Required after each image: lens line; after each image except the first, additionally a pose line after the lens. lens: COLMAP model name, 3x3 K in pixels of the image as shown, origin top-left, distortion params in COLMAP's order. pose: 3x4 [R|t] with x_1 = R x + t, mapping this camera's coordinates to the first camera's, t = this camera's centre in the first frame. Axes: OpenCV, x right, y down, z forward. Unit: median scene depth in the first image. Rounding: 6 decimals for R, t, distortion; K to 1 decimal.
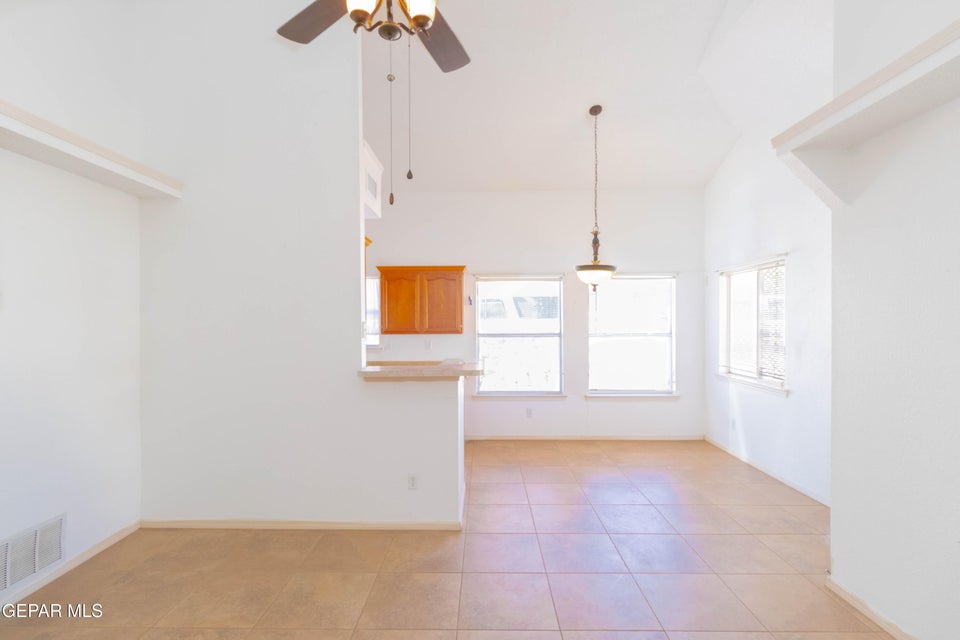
lens RADIAL K [[456.2, 0, 476.5], [0, 456.2, 320.4], [0, 0, 1]] dist [0.002396, 0.000057]
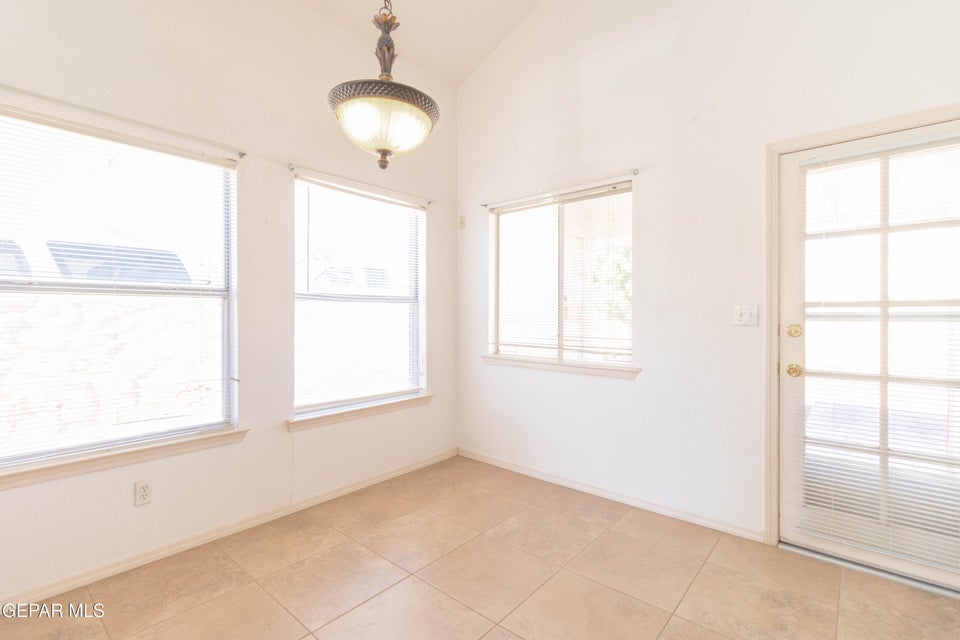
lens RADIAL K [[440.8, 0, 478.6], [0, 440.8, 311.9], [0, 0, 1]] dist [0.000552, 0.000097]
pose [[0.639236, 0.007273, 0.768976, 0.013389], [-0.006235, 0.999971, -0.004274, 0.056369], [-0.768985, -0.002062, 0.639263, 0.604037]]
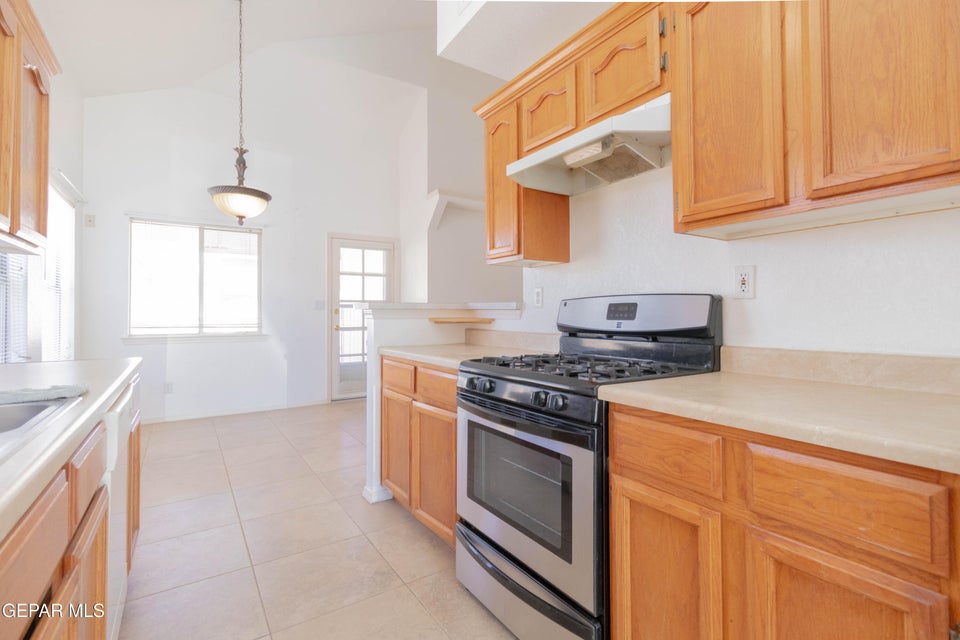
lens RADIAL K [[449.5, 0, 480.3], [0, 449.5, 304.7], [0, 0, 1]] dist [0.013224, 0.000189]
pose [[-0.565452, 0.018014, 0.824584, -0.529411], [-0.001635, 0.999735, -0.022962, 0.078103], [-0.824779, -0.014332, -0.565273, 0.963114]]
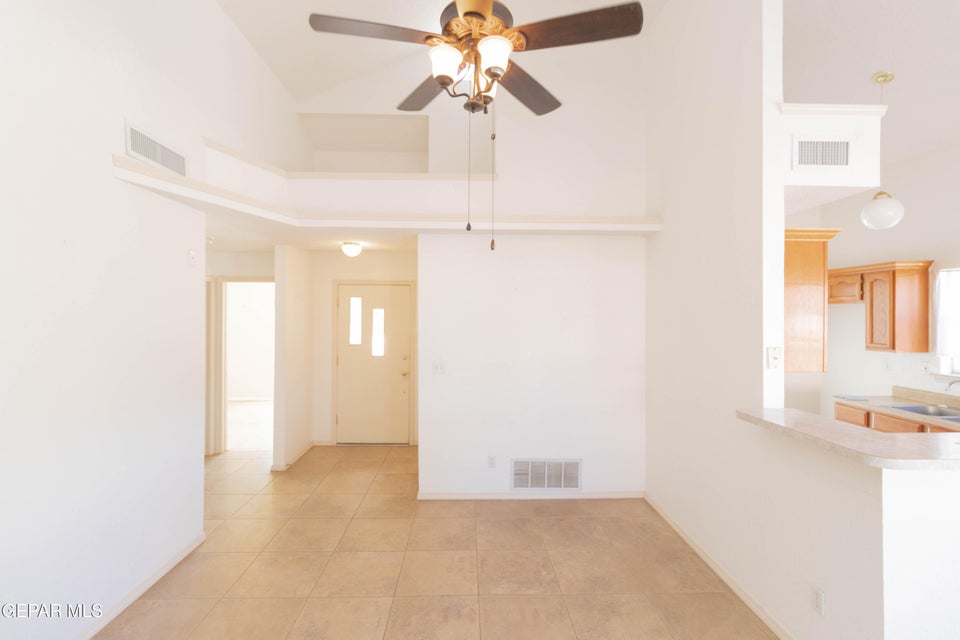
lens RADIAL K [[444.8, 0, 480.9], [0, 444.8, 315.4], [0, 0, 1]] dist [0.006665, 0.000165]
pose [[0.053523, 0.003132, -0.998562, 0.295512], [-0.000505, 0.999995, 0.003110, -0.033847], [0.998566, 0.000337, 0.053524, 0.306503]]
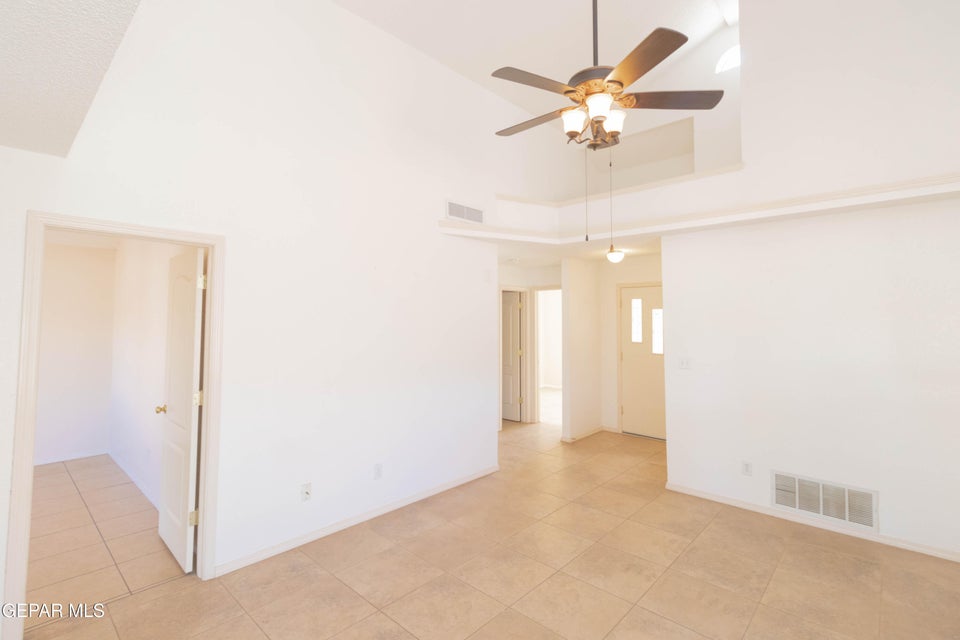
lens RADIAL K [[449.5, 0, 480.3], [0, 449.5, 304.7], [0, 0, 1]] dist [0.013224, 0.000189]
pose [[-0.659084, -0.024393, -0.751674, 0.365859], [0.006039, 0.999270, -0.037724, -0.016933], [0.752045, -0.029403, -0.658456, 0.533206]]
